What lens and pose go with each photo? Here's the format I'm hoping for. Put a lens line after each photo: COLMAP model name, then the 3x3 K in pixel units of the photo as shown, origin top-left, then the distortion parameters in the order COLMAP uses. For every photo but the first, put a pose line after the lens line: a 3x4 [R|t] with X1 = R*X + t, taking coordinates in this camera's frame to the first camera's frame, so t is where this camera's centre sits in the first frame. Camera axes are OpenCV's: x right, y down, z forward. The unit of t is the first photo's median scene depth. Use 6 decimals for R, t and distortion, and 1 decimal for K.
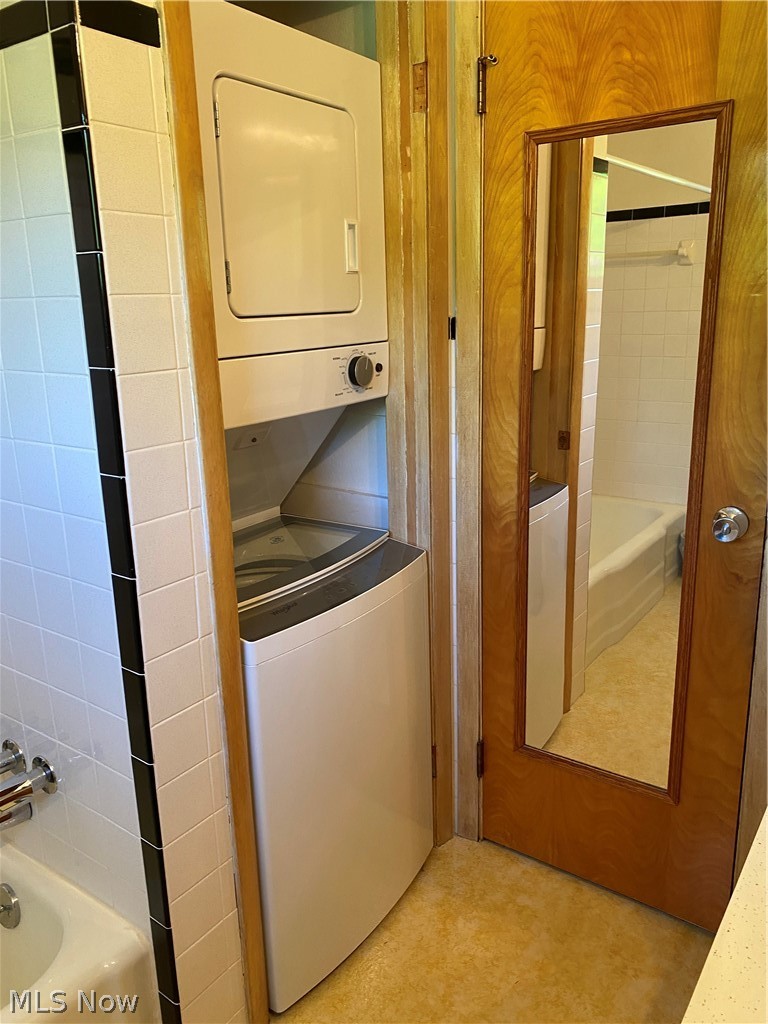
lens RADIAL K [[786.1, 0, 387.8], [0, 786.1, 508.7], [0, 0, 1]] dist [0.005598, -0.008840]
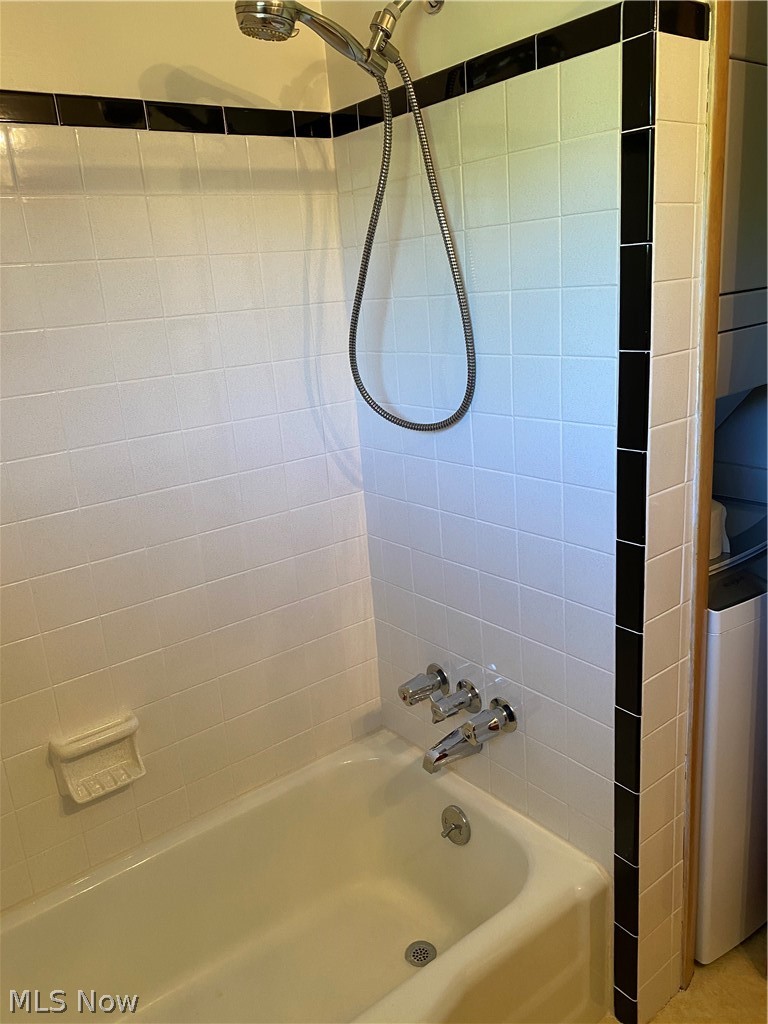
lens RADIAL K [[786.1, 0, 383.5], [0, 786.1, 512.9], [0, 0, 1]] dist [0.005598, -0.008840]
pose [[0.953119, 0.035880, -0.300461, -0.346912], [-0.023267, 0.998695, 0.045455, 0.003408], [0.301700, -0.036334, 0.952710, -0.142069]]
